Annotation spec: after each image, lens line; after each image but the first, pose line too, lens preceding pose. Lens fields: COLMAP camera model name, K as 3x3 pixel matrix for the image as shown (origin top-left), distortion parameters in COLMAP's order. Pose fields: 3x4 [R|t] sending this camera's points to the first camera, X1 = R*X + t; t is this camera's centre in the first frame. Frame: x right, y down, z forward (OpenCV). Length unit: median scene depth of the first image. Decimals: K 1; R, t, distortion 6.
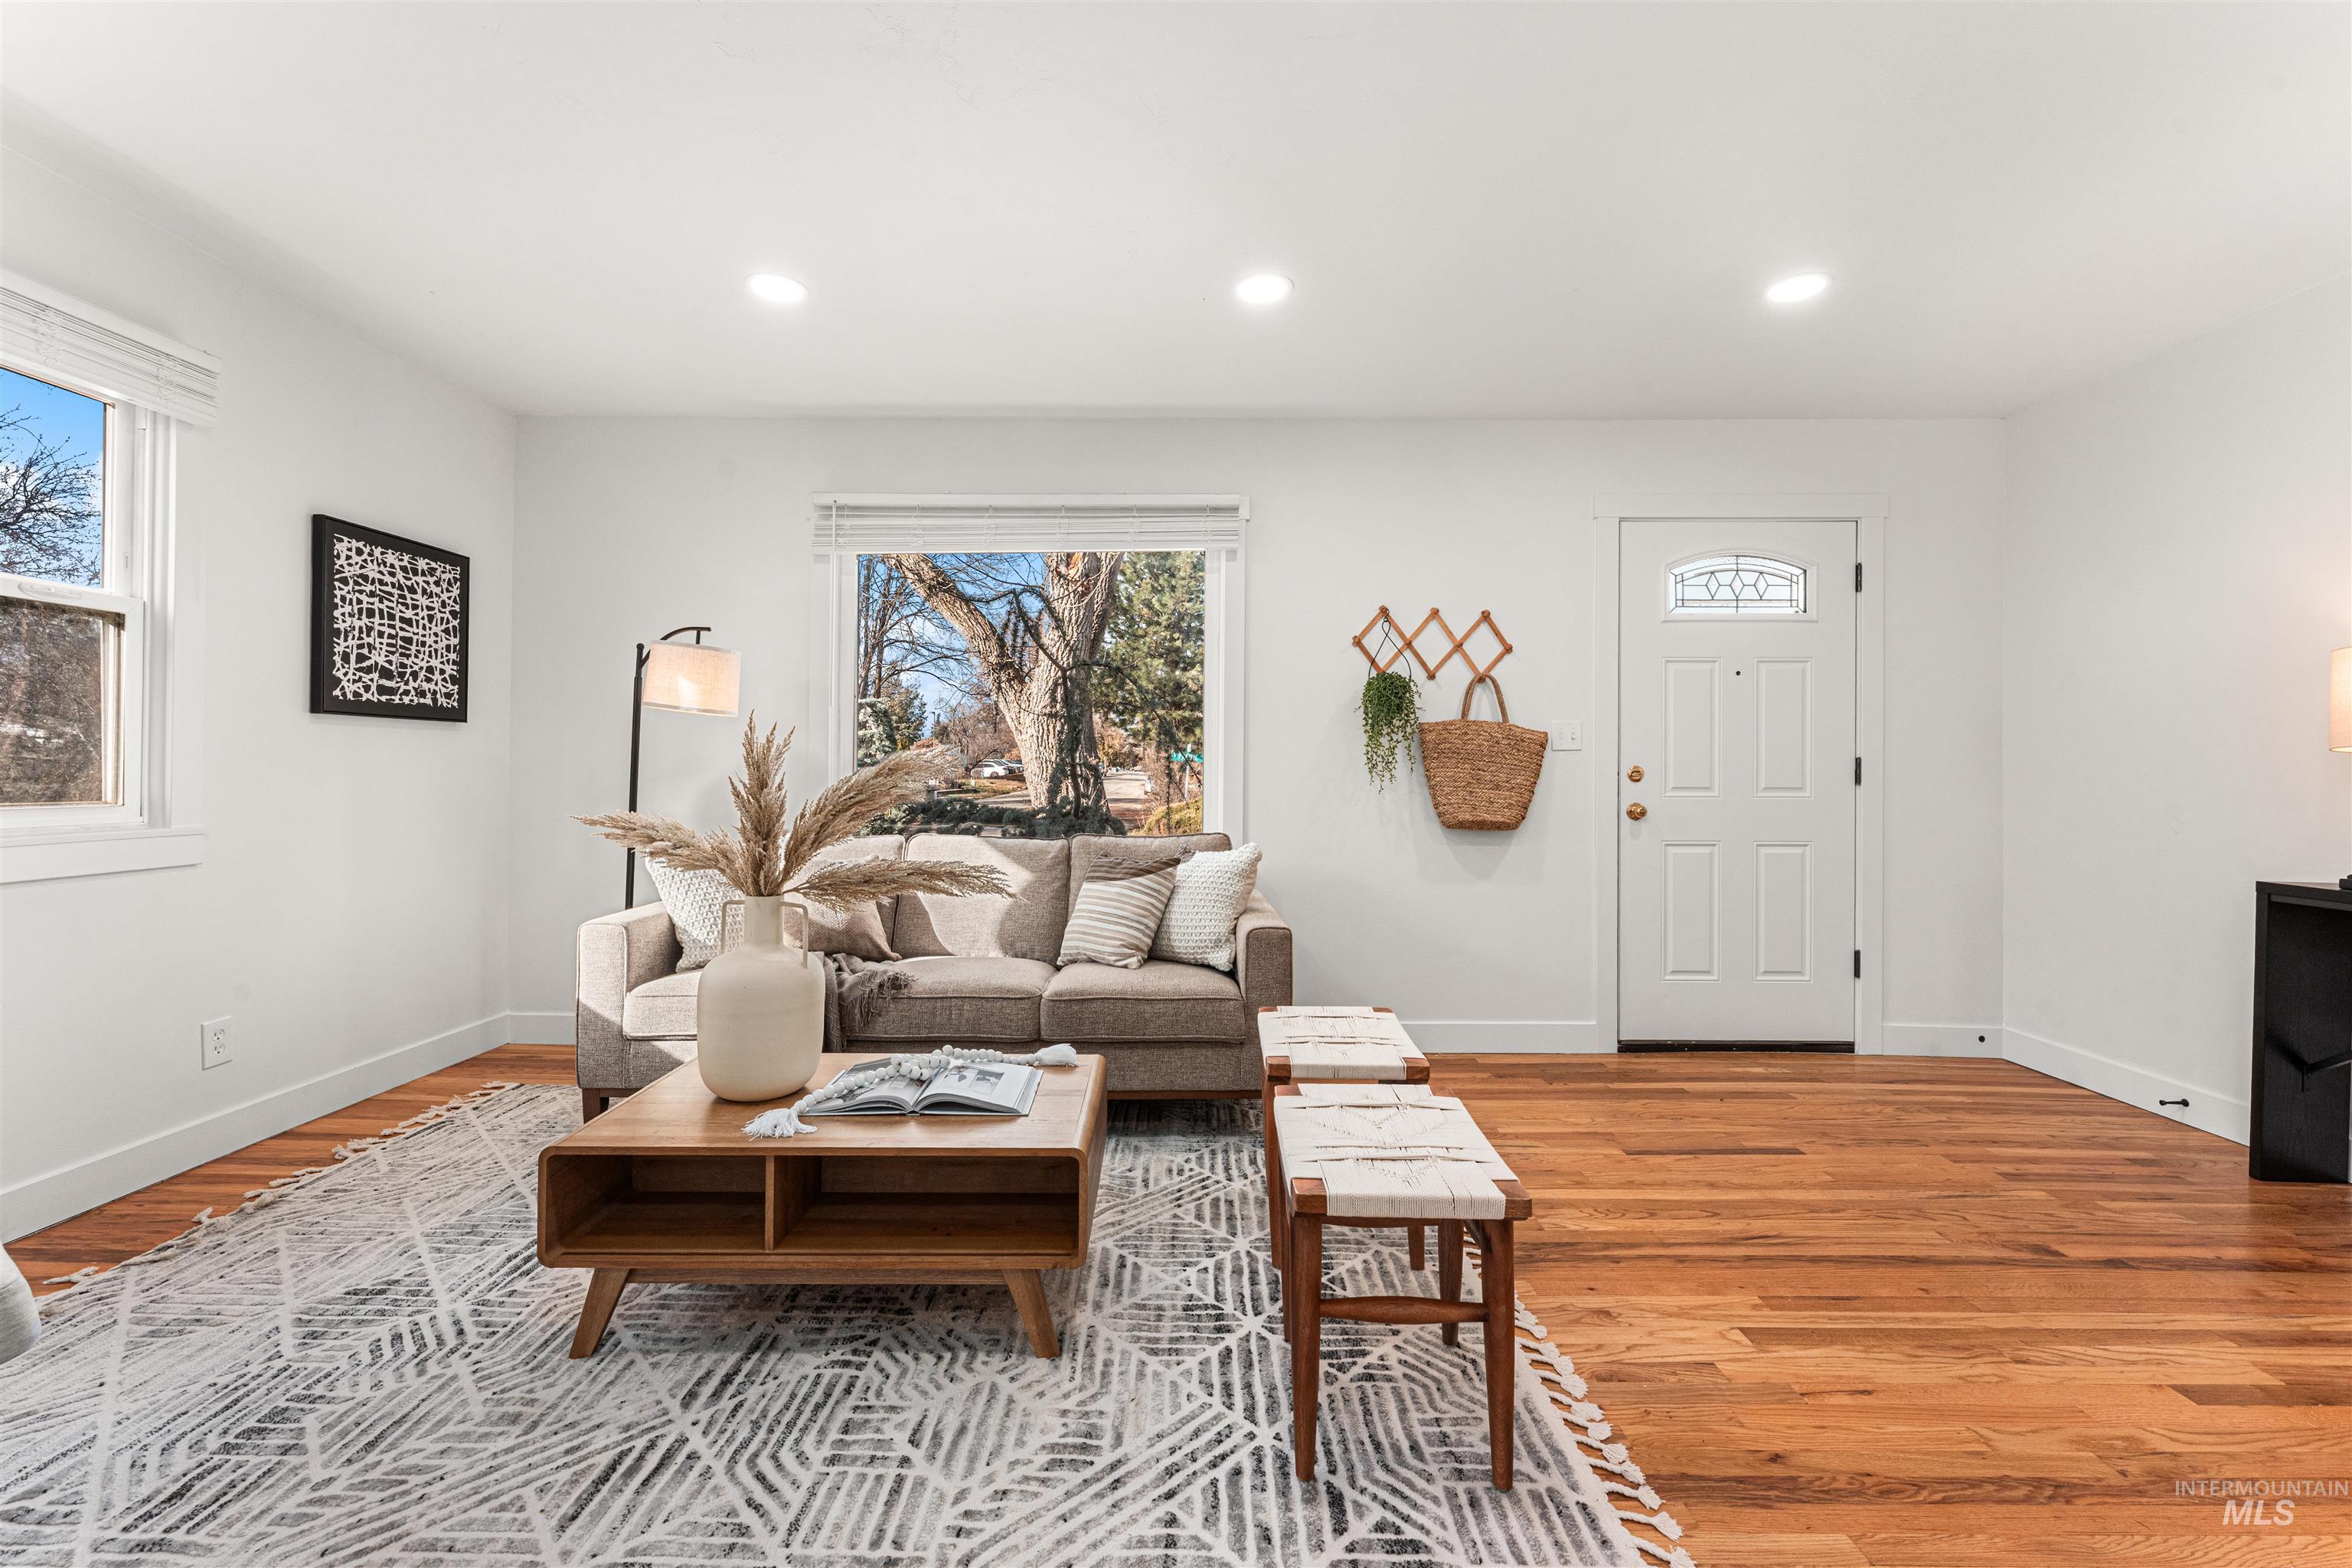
lens RADIAL K [[954.5, 0, 1175.7], [0, 954.5, 790.5], [0, 0, 1]] dist [0.003883, -0.001180]
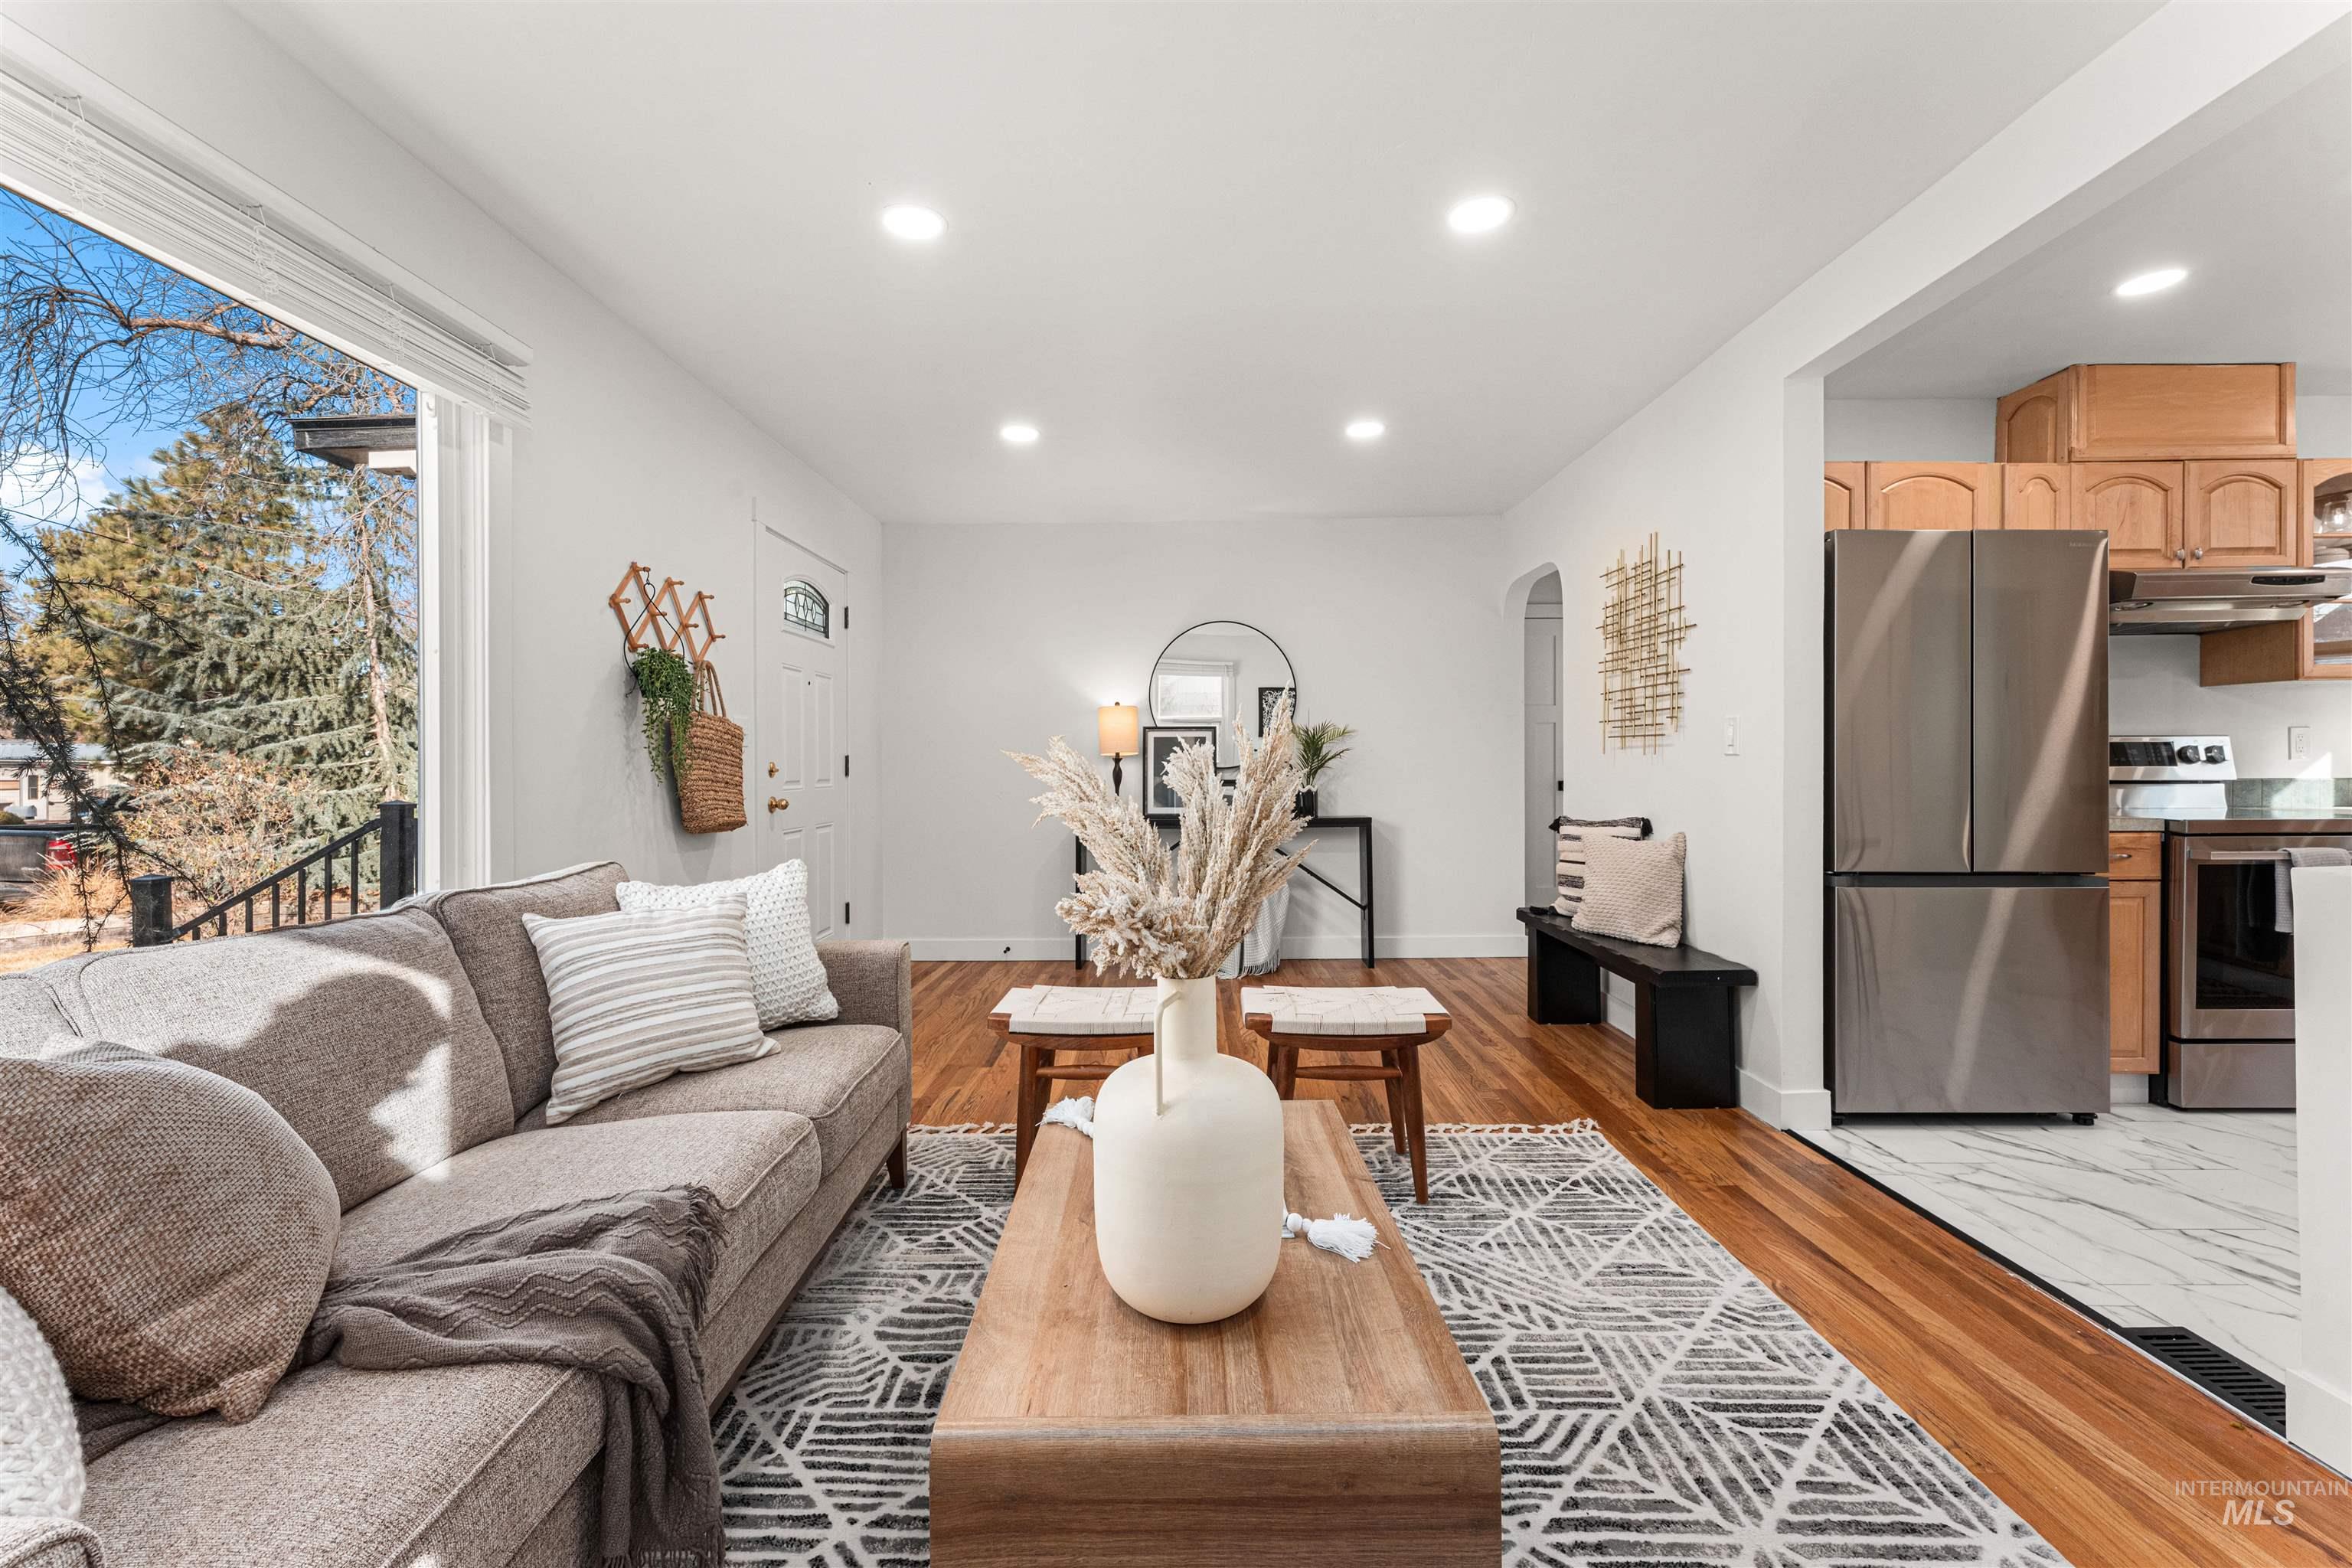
lens RADIAL K [[954.5, 0, 1163.3], [0, 954.5, 769.4], [0, 0, 1]] dist [0.003883, -0.001180]
pose [[0.004349, -0.010398, 0.999936, -0.684234], [0.024257, 0.999653, 0.010289, -0.019185], [-0.999696, 0.024211, 0.004599, 0.657567]]
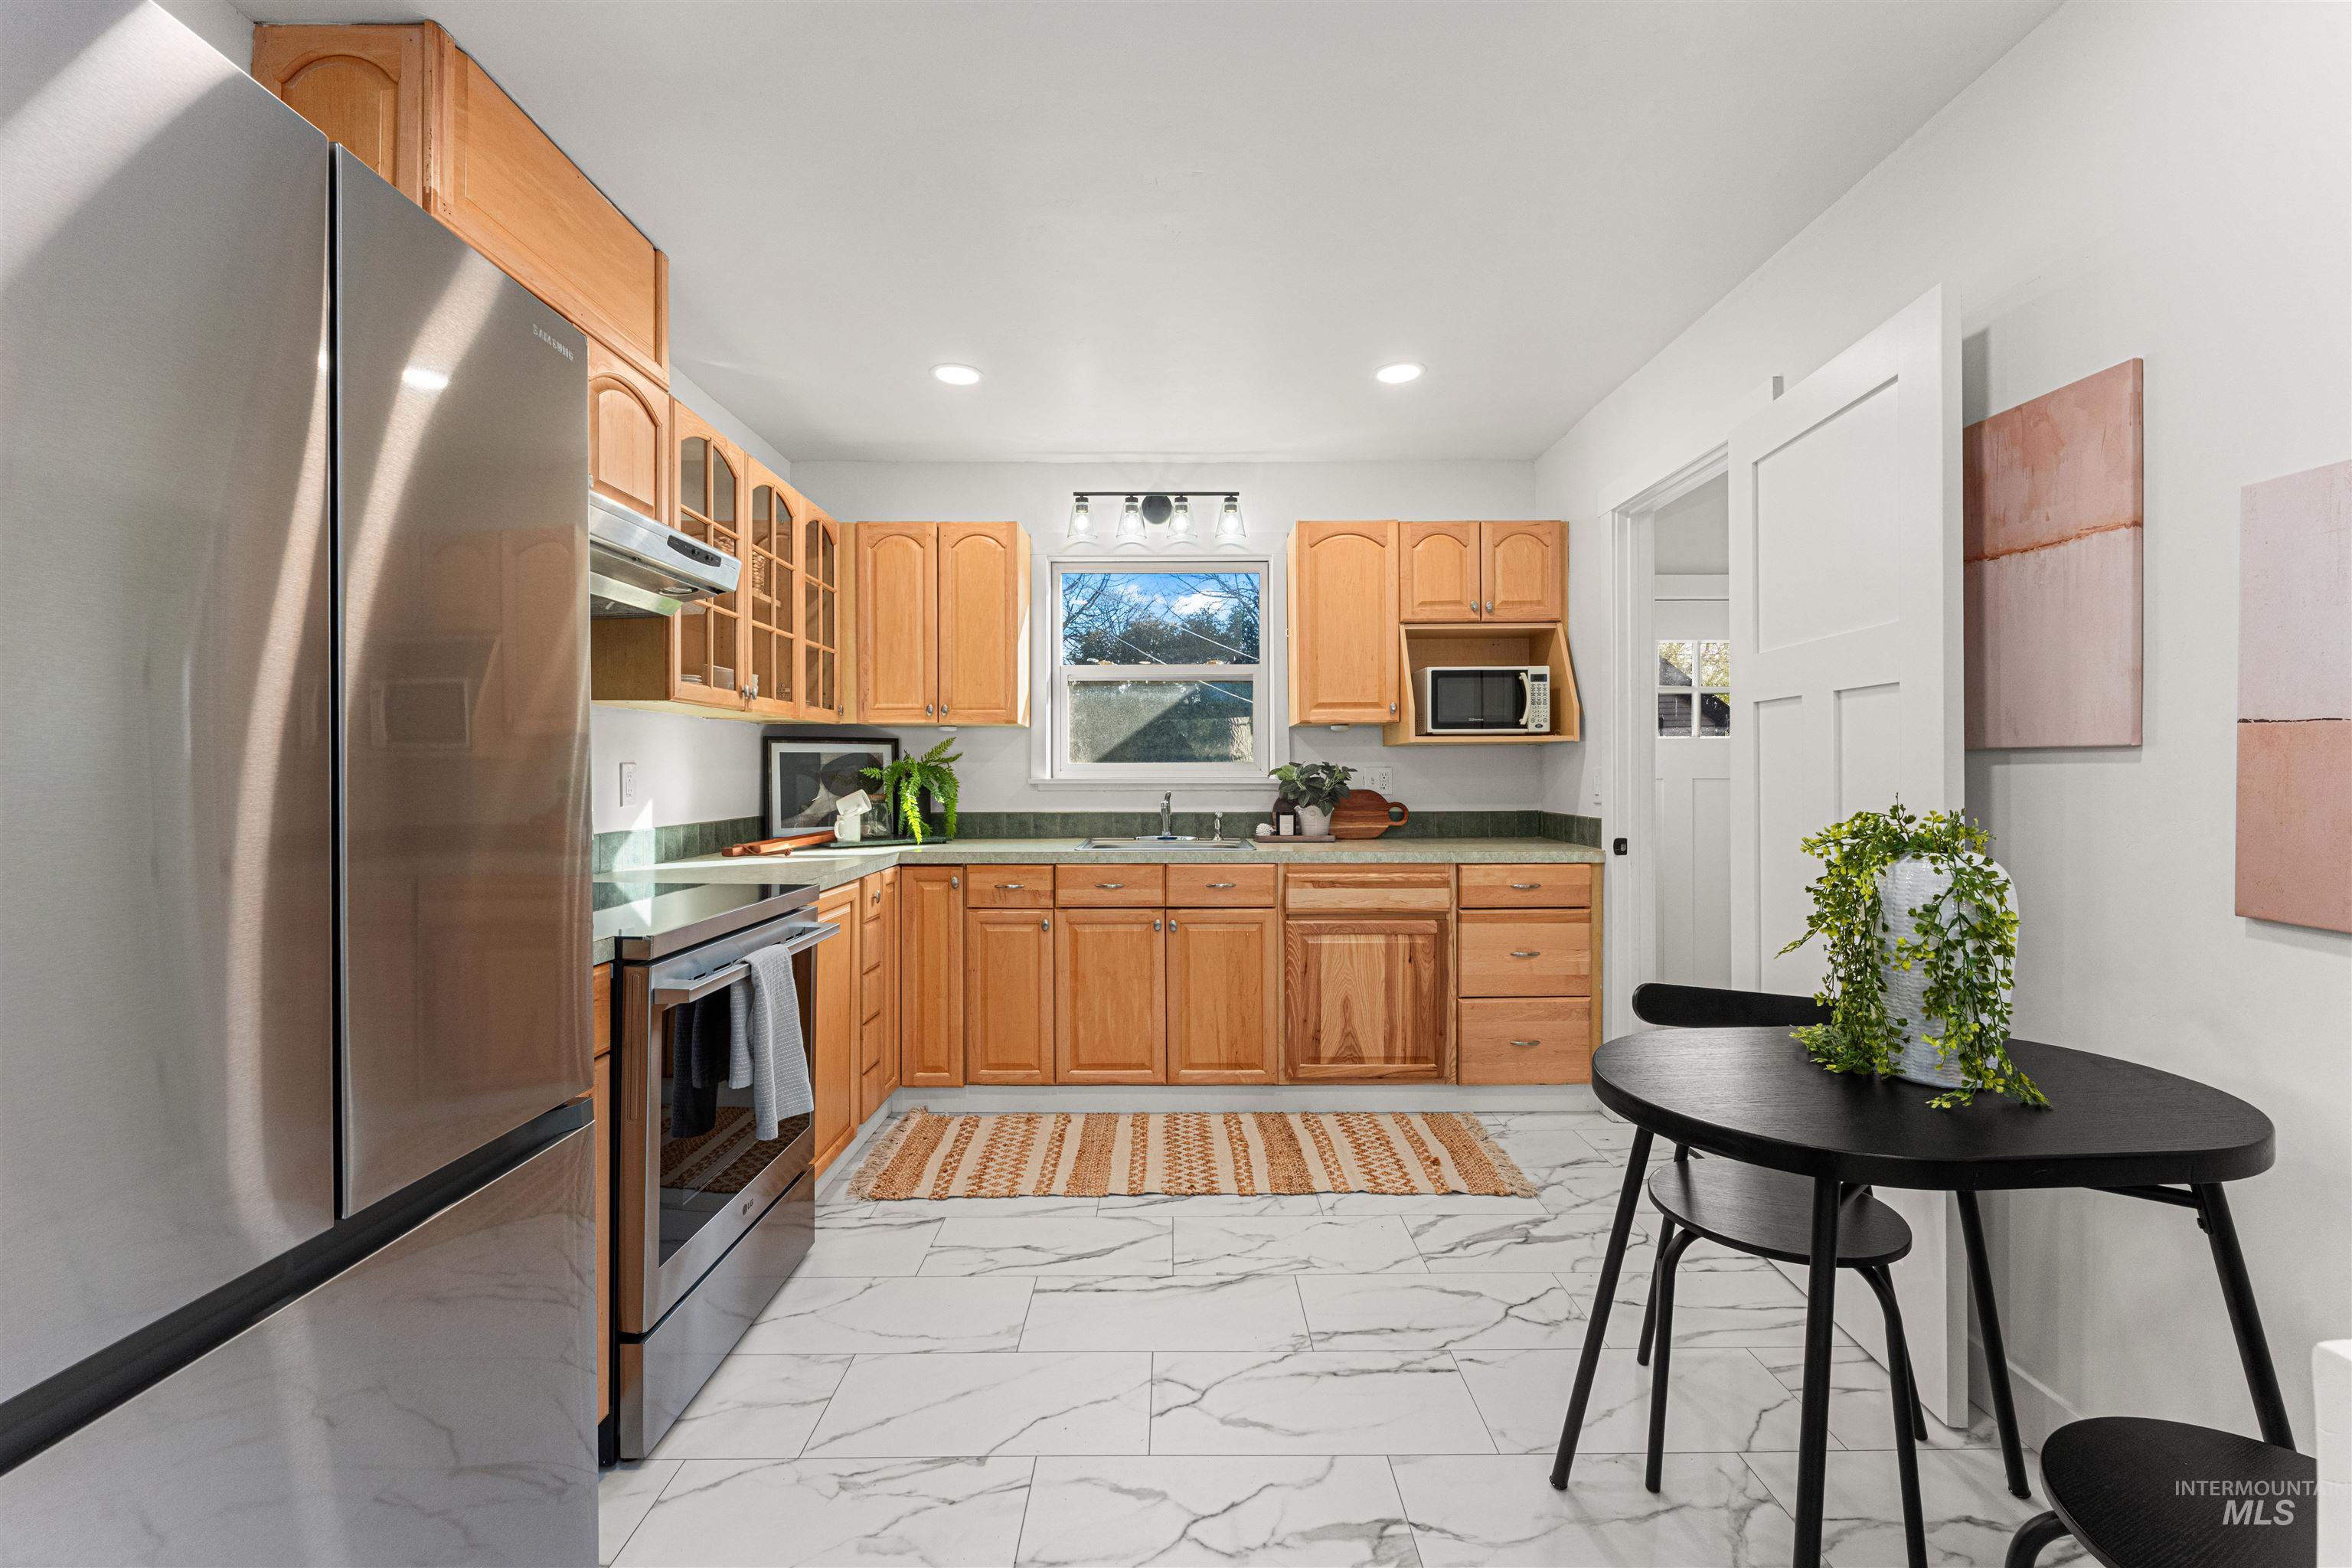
lens RADIAL K [[954.5, 0, 1167.1], [0, 954.5, 773.6], [0, 0, 1]] dist [0.003883, -0.001180]
pose [[-0.999969, -0.004103, -0.006716, -0.029135], [-0.004236, 0.999792, 0.019973, -0.034968], [0.006633, 0.020001, -0.999778, 0.186910]]
